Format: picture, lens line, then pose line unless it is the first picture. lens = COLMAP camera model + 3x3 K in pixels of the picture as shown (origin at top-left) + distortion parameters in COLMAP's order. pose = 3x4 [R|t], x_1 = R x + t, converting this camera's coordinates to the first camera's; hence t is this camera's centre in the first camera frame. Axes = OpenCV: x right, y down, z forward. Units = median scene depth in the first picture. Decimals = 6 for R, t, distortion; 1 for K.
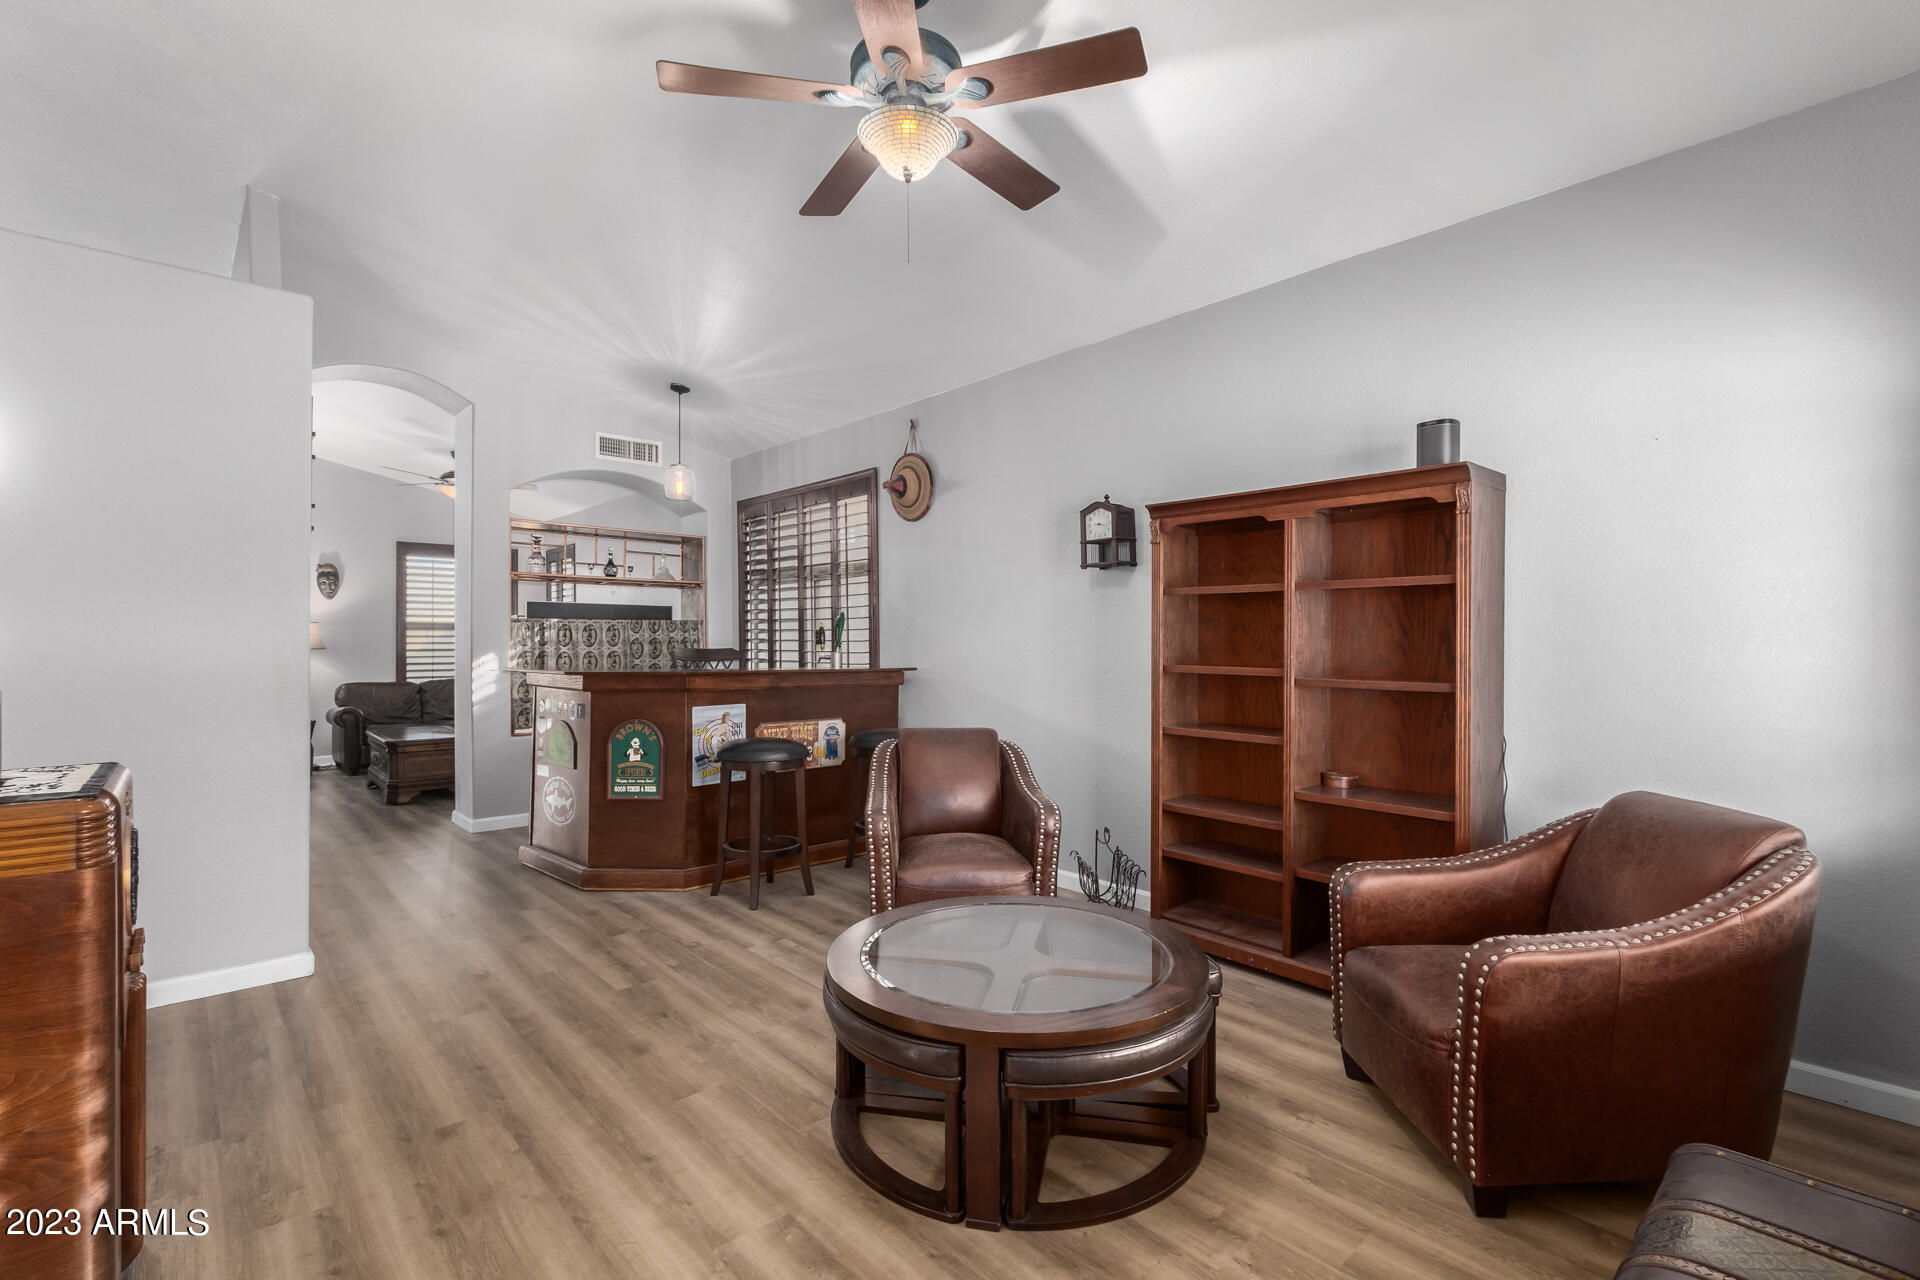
lens RADIAL K [[864.6, 0, 960.0], [0, 864.6, 640.0], [0, 0, 1]] dist [0.000785, 0.000022]
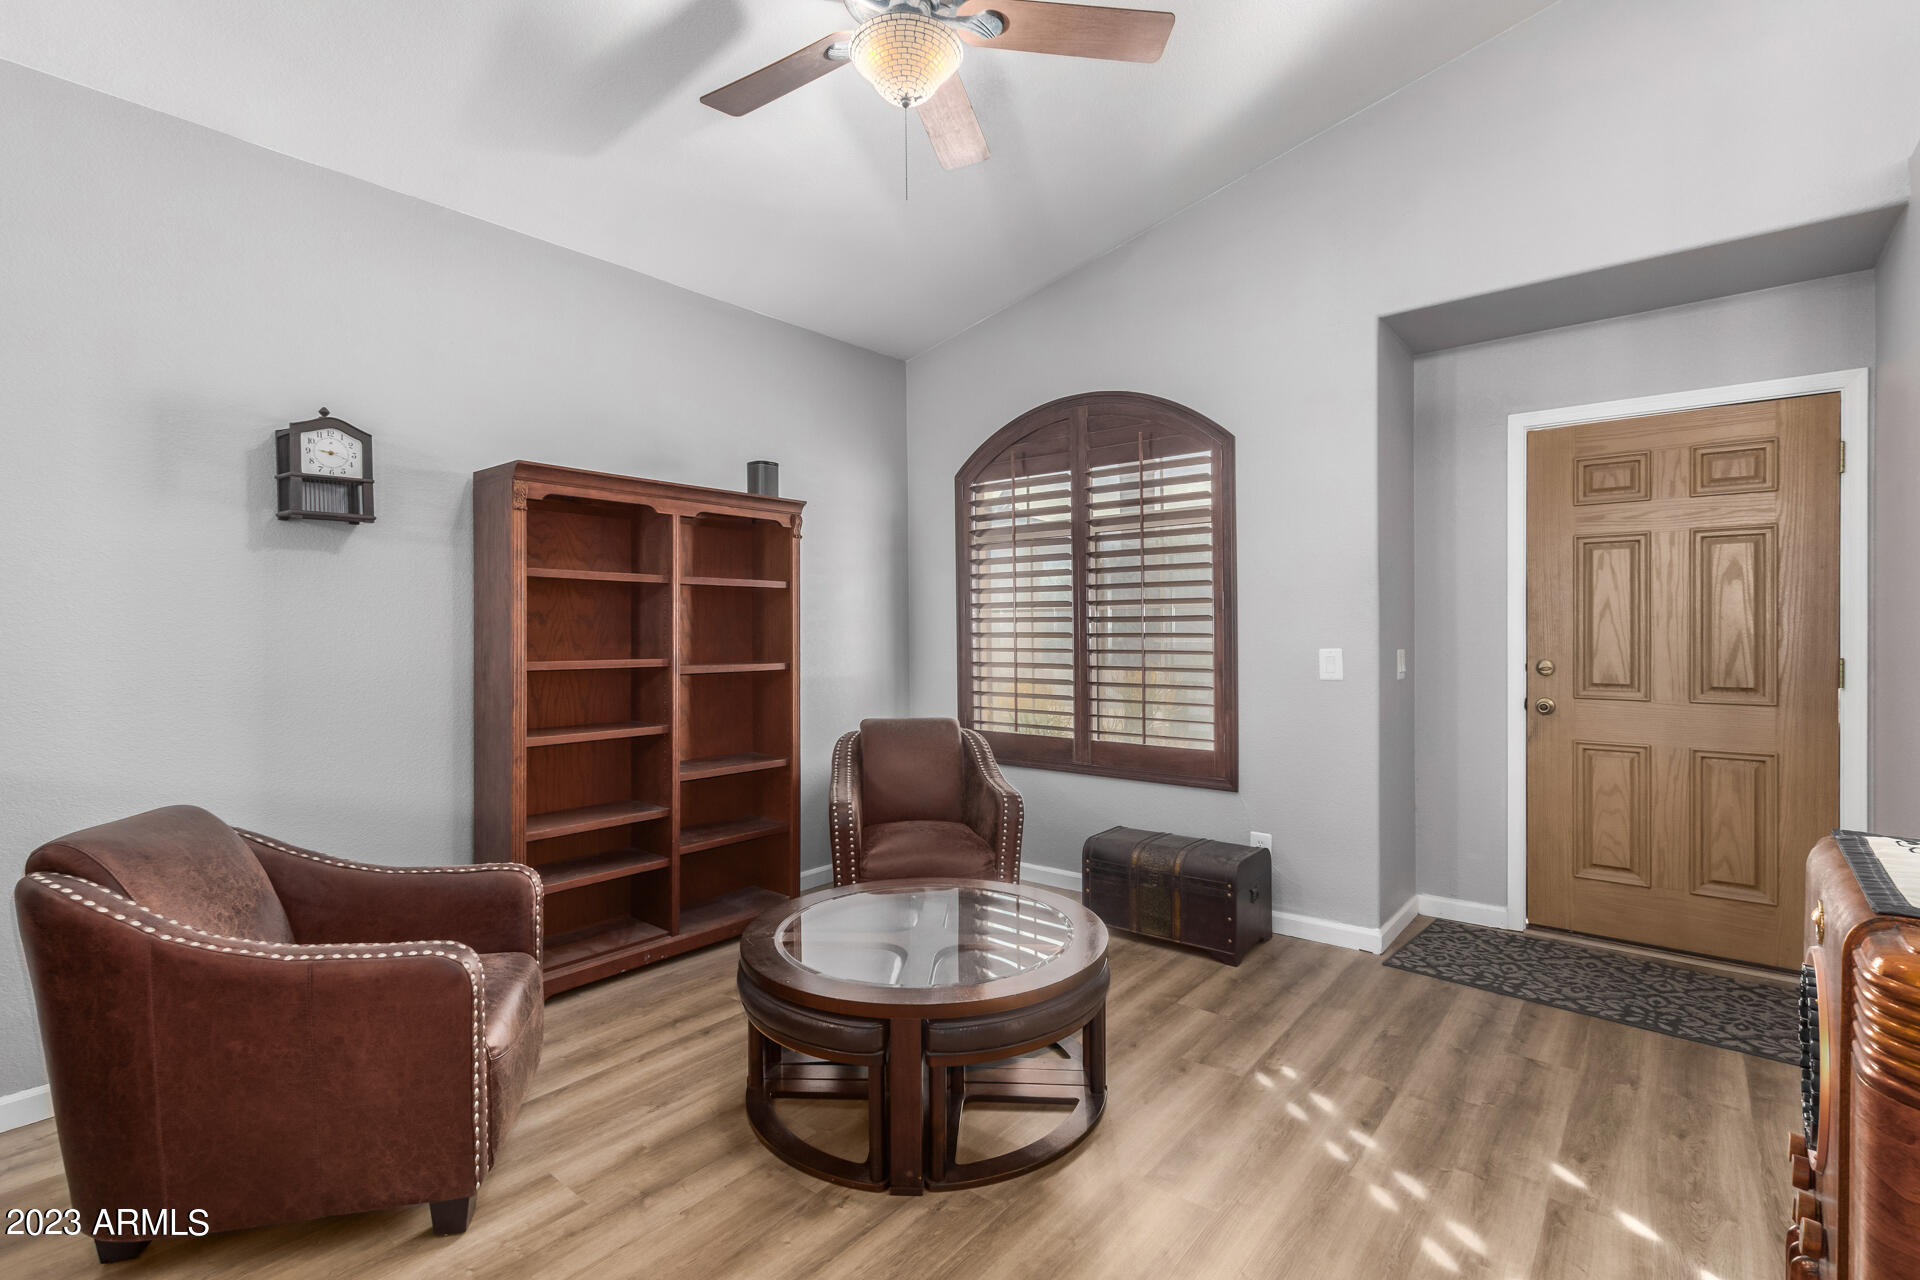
lens RADIAL K [[891.4, 0, 953.0], [0, 891.4, 638.4], [0, 0, 1]] dist [0.003707, -0.000016]
pose [[-0.142677, -0.009122, 0.989727, -0.731586], [0.002934, 0.999949, 0.009639, -0.000579], [-0.989765, 0.004279, -0.142642, 0.822360]]
